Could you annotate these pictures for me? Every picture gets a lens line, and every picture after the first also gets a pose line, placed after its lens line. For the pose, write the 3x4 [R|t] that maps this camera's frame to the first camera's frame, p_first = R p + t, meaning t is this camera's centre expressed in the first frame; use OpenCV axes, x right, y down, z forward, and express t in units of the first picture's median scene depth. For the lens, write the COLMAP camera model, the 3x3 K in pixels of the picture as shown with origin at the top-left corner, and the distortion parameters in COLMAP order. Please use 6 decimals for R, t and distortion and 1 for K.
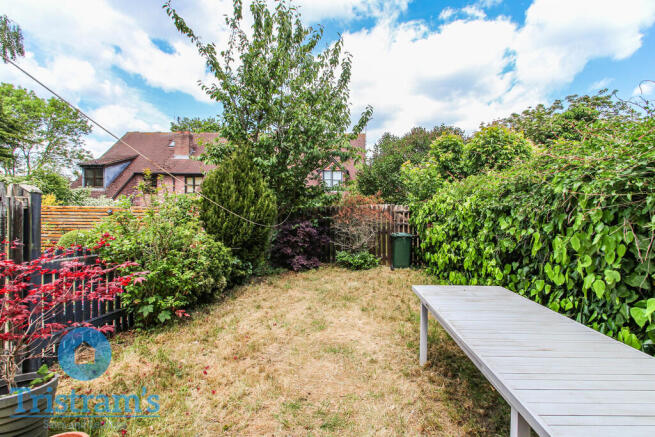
lens RADIAL K [[303.9, 0, 327.6], [0, 303.9, 239.6], [0, 0, 1]] dist [-0.000329, -0.001027]
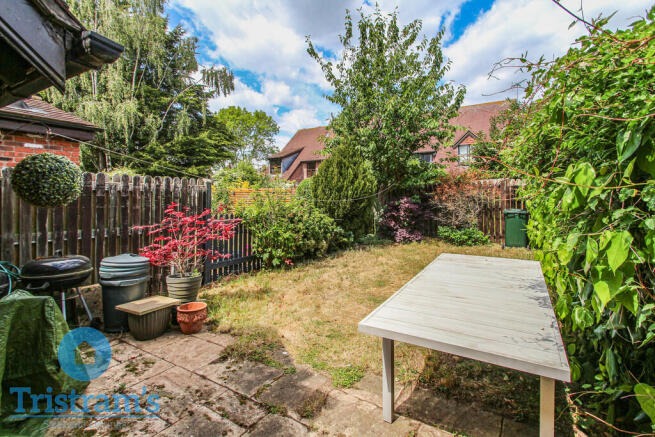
lens RADIAL K [[311.5, 0, 333.3], [0, 311.5, 205.3], [0, 0, 1]] dist [0.011777, -0.000335]
pose [[0.869870, 0.001354, -0.493279, 0.276572], [-0.022898, 0.999029, -0.037638, 0.017202], [0.492749, 0.044035, 0.869057, -0.116010]]
